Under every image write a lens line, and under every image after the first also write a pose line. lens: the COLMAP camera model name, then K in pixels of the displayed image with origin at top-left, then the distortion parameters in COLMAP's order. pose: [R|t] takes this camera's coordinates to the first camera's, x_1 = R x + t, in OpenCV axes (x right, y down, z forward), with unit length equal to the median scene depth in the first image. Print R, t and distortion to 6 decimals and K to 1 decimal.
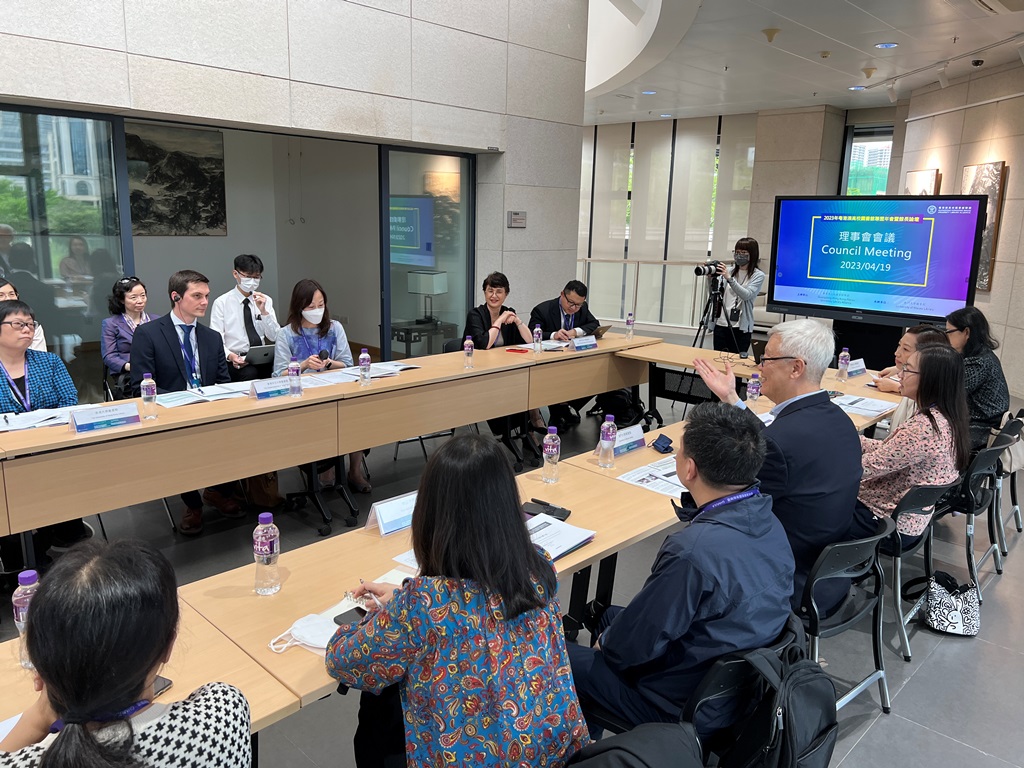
lens RADIAL K [[766.3, 0, 509.7], [0, 766.3, 381.1], [0, 0, 1]] dist [0.008585, 0.004826]
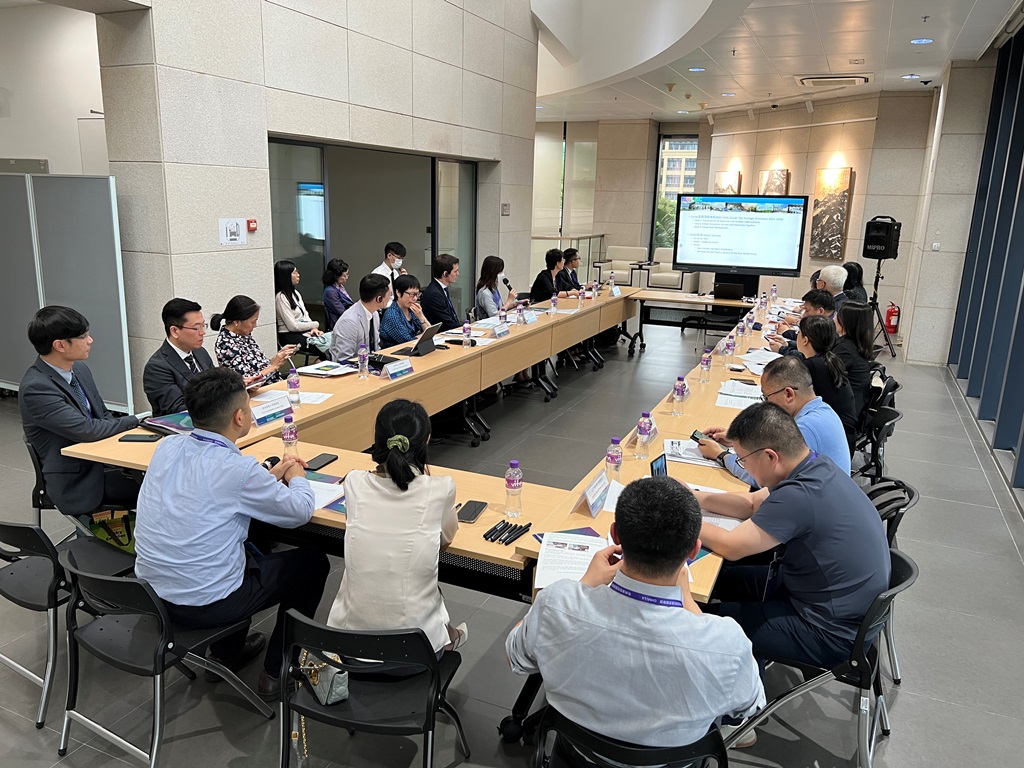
lens RADIAL K [[766.3, 0, 513.6], [0, 766.3, 384.2], [0, 0, 1]] dist [0.008585, 0.004826]
pose [[0.939181, -0.086080, 0.332460, -0.474416], [0.074848, 0.996112, 0.046470, 0.038642], [-0.335168, -0.018760, 0.941972, -0.314474]]
